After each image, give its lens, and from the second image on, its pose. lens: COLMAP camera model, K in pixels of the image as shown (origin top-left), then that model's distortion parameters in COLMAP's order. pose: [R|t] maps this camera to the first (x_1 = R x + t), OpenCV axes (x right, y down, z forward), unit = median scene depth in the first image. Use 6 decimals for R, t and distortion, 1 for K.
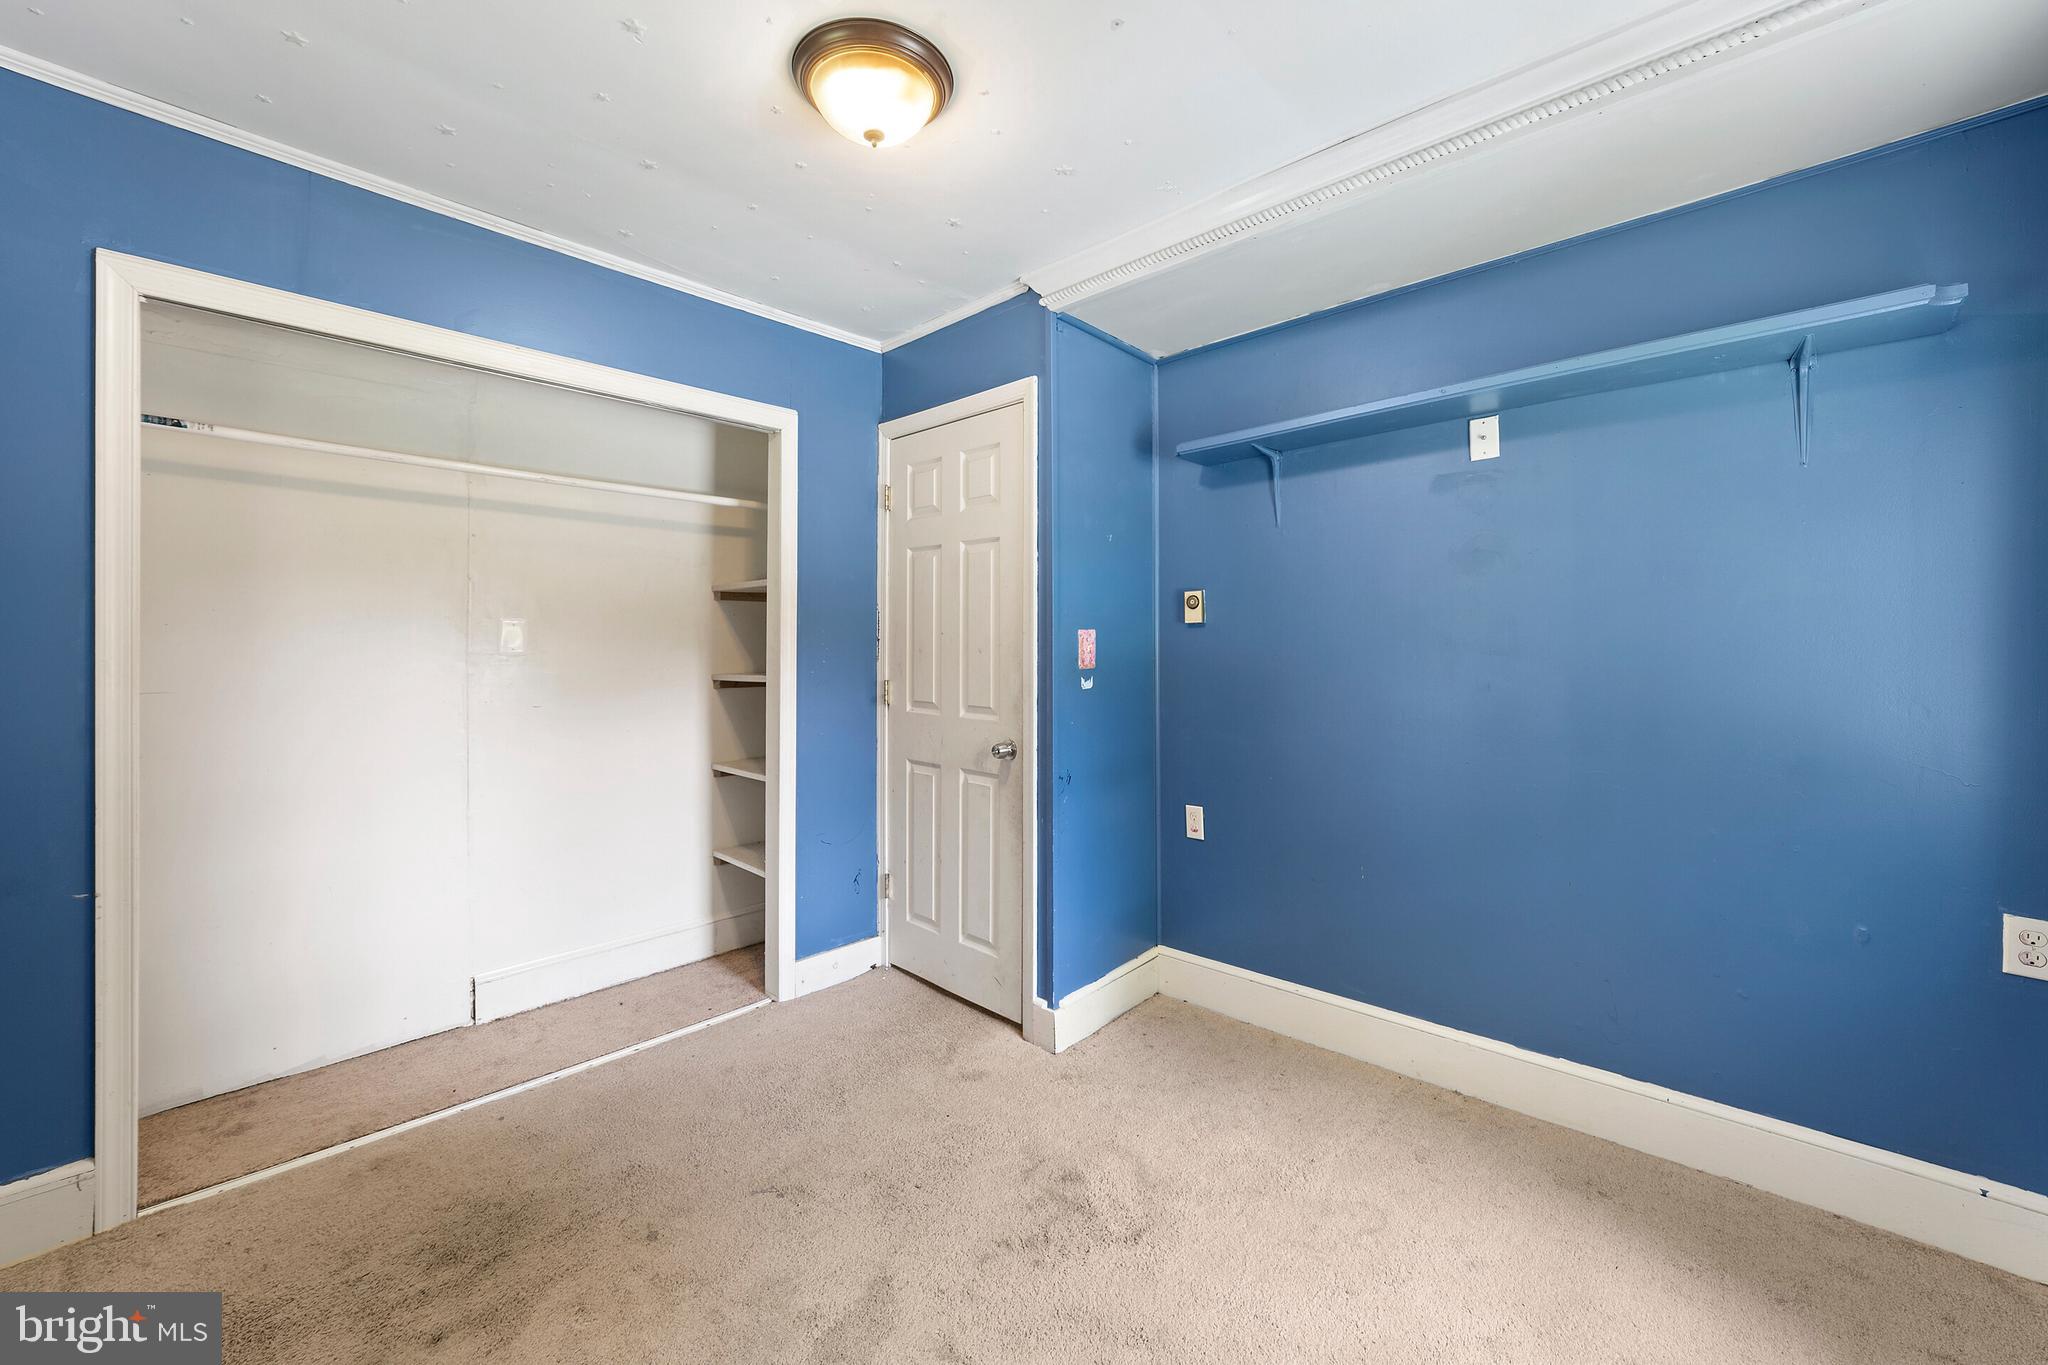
lens RADIAL K [[802.1, 0, 1027.7], [0, 802.1, 650.4], [0, 0, 1]] dist [-0.036369, 0.012019]
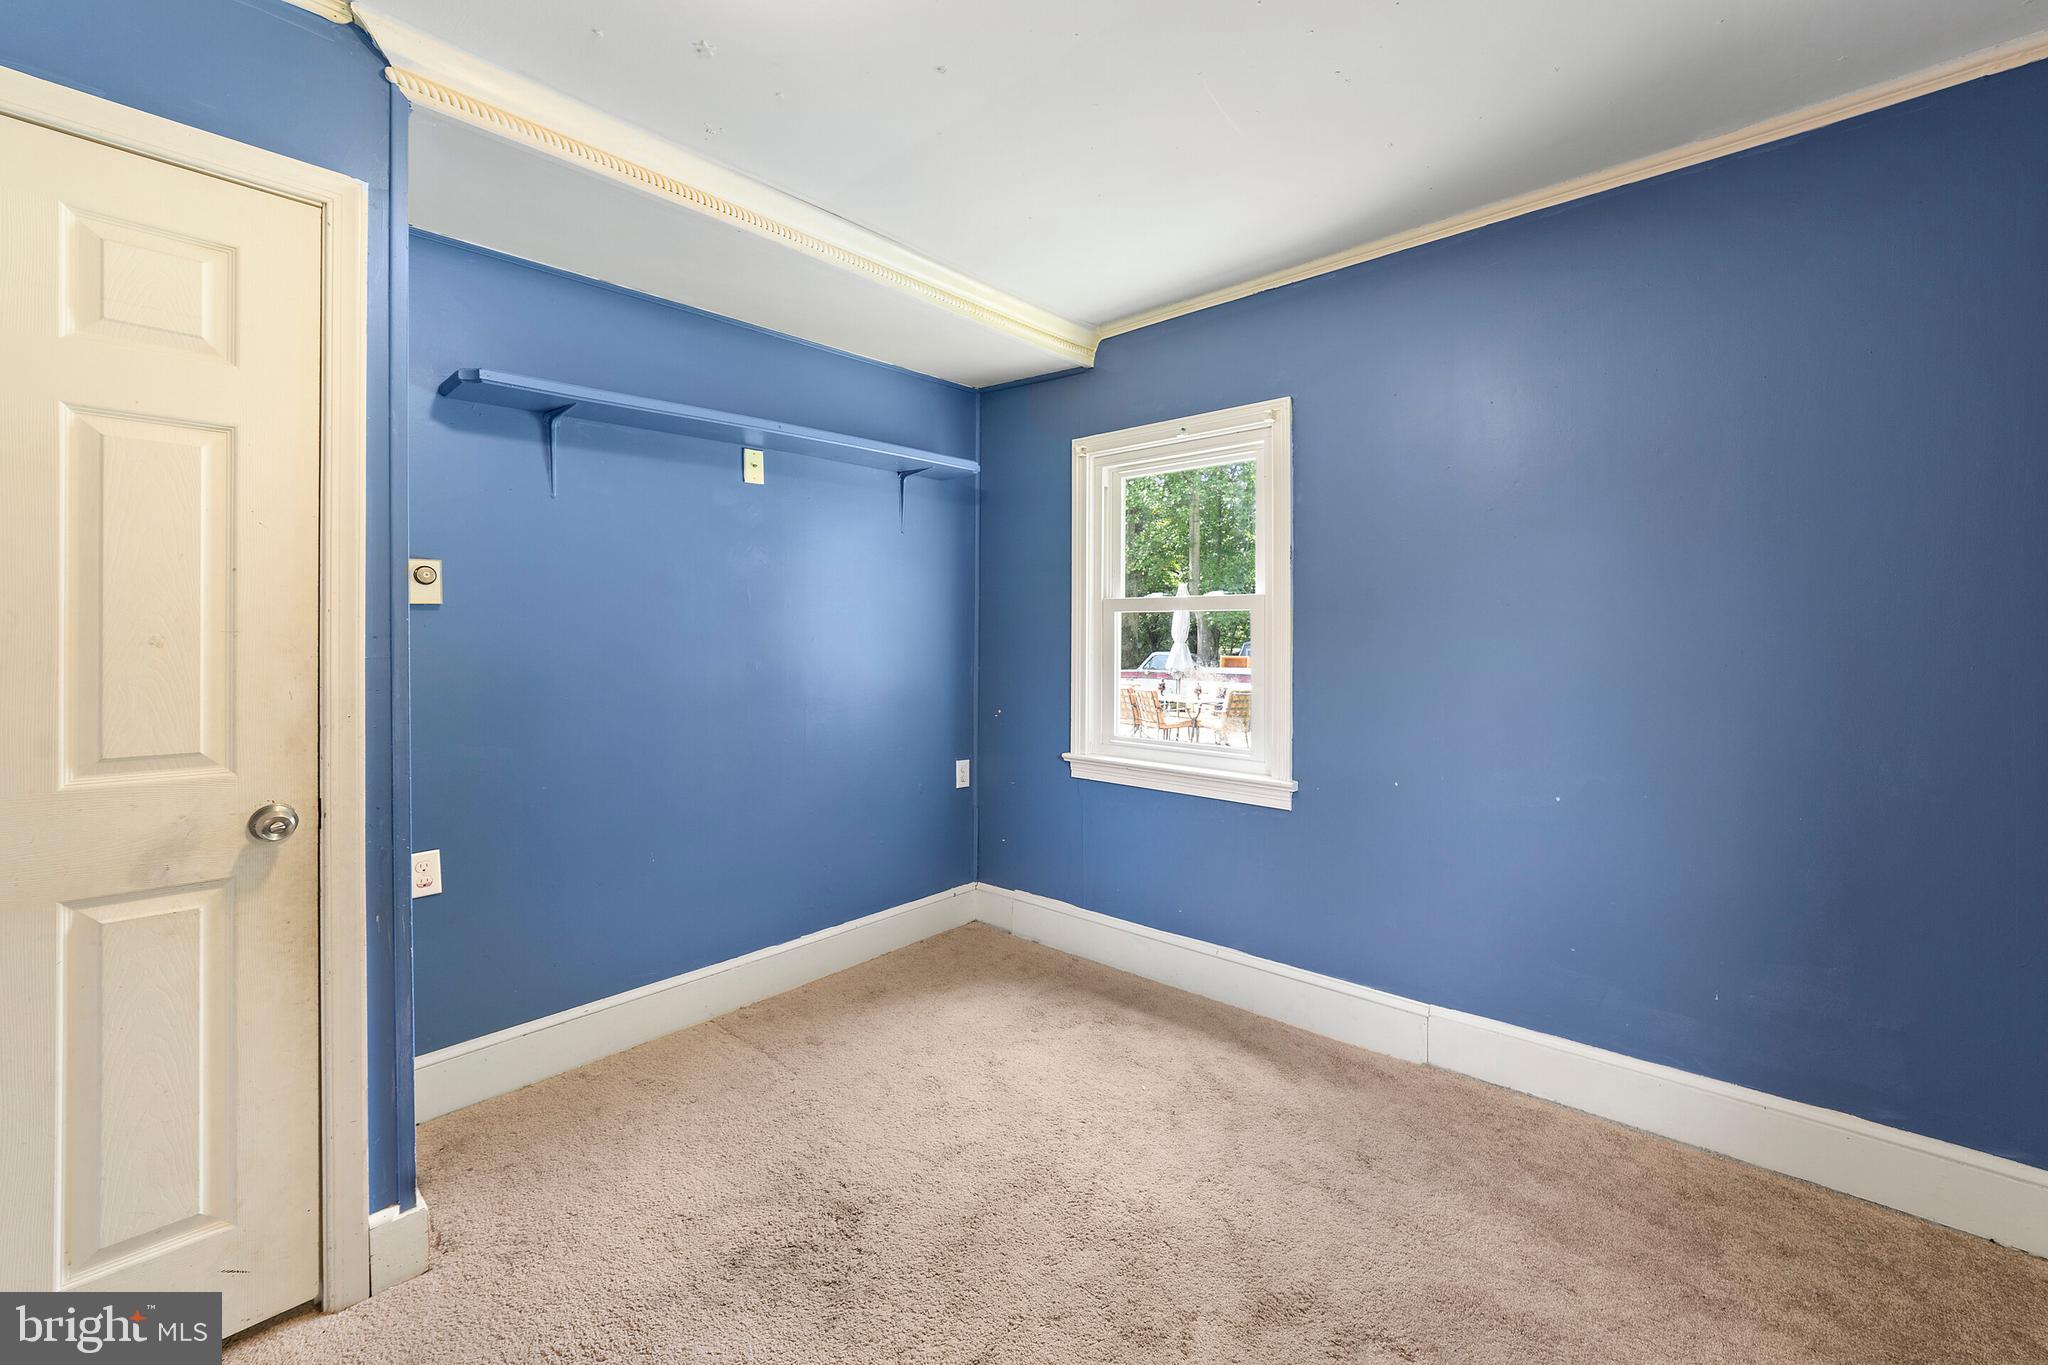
lens RADIAL K [[802.1, 0, 1027.7], [0, 802.1, 650.4], [0, 0, 1]] dist [-0.036369, 0.012019]
pose [[-0.002724, -0.015790, 0.999872, -0.592601], [0.007049, 0.999850, 0.015809, 0.001444], [-0.999971, 0.007091, -0.002612, 0.512514]]
